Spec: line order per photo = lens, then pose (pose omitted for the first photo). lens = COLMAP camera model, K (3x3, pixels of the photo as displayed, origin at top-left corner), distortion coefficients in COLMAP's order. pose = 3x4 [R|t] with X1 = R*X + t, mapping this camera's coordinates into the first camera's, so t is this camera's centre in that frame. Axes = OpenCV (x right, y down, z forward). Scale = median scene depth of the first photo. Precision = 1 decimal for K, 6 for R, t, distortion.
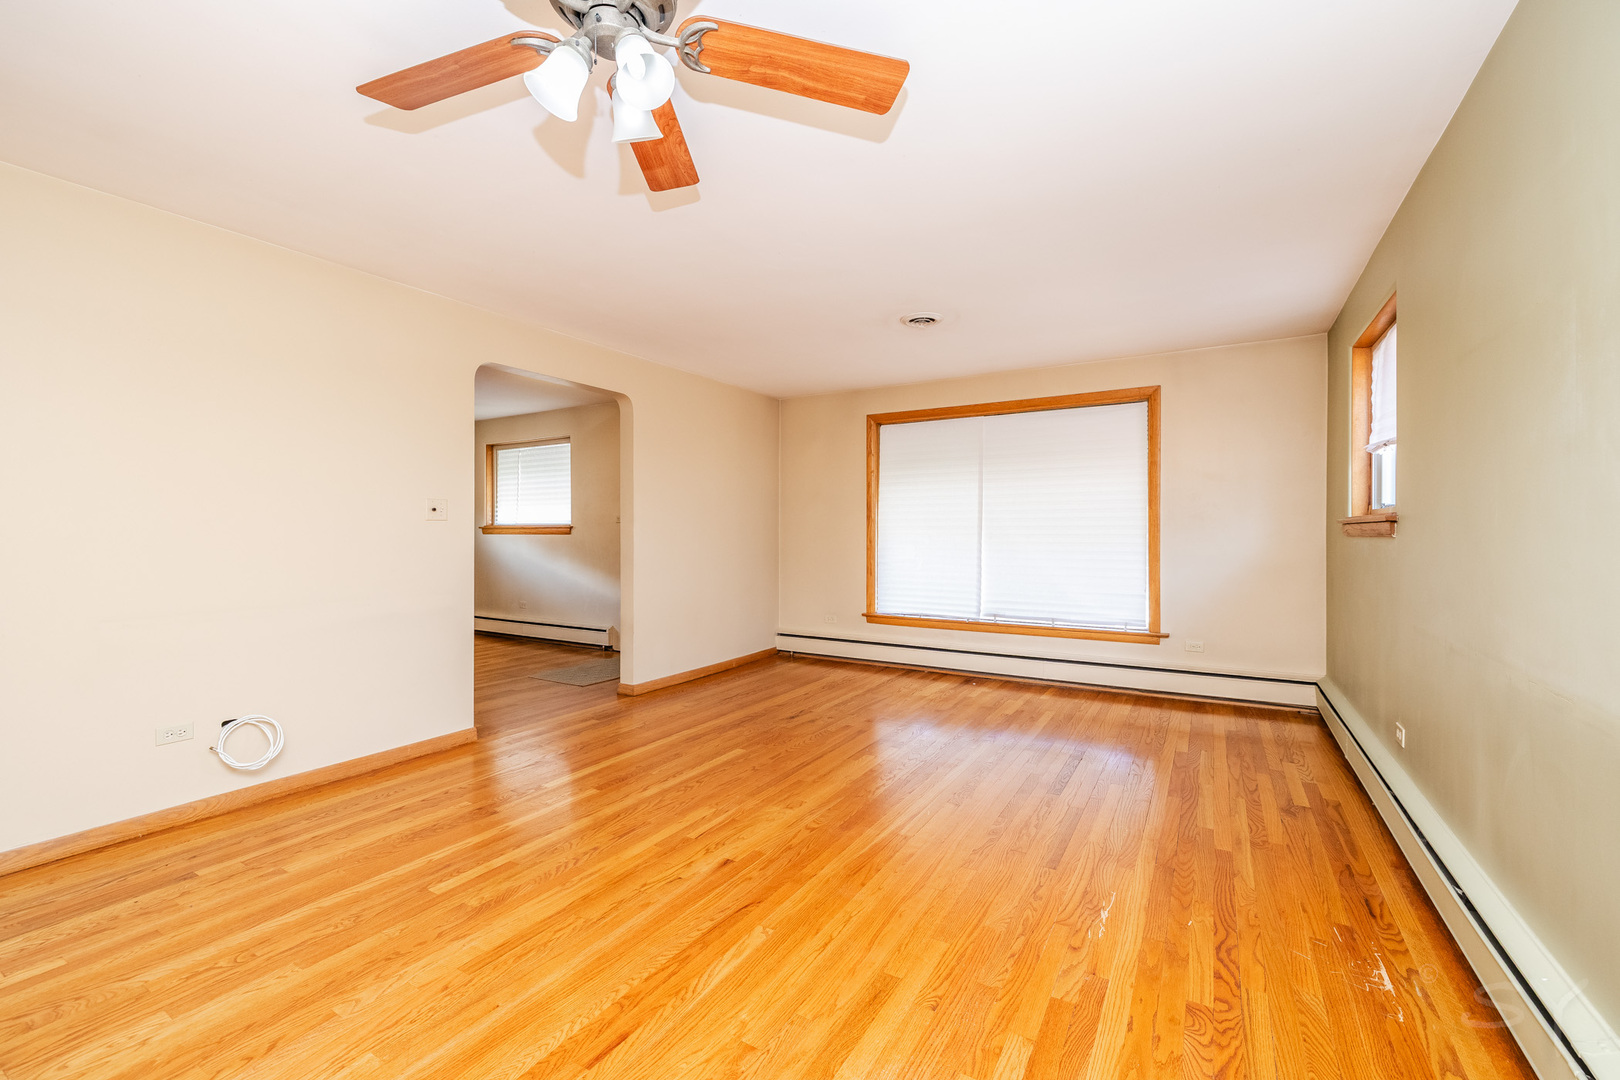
lens RADIAL K [[688.7, 0, 807.0], [0, 688.7, 532.0], [0, 0, 1]] dist [0.001665, 0.000348]
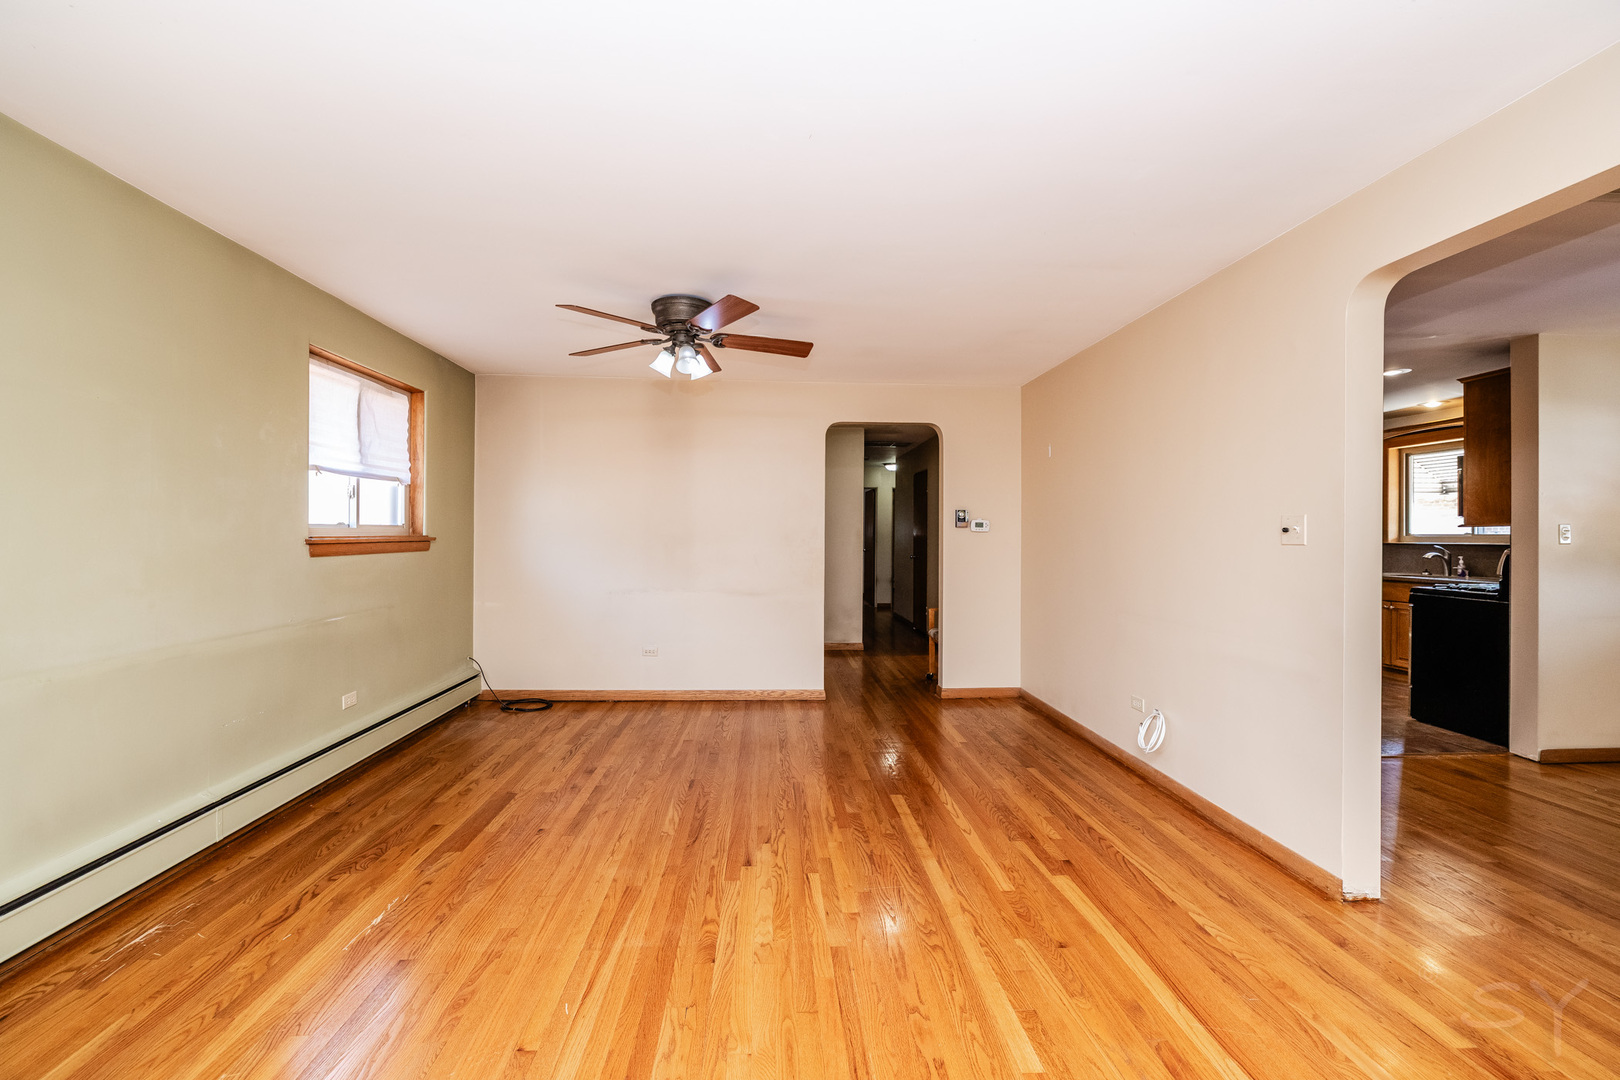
lens RADIAL K [[688.7, 0, 797.9], [0, 688.7, 532.2], [0, 0, 1]] dist [0.001665, 0.000348]
pose [[-0.836315, -0.006878, -0.548206, 0.422225], [-0.006796, 0.999975, -0.002179, -0.037651], [0.548207, 0.001903, -0.836341, 1.984763]]
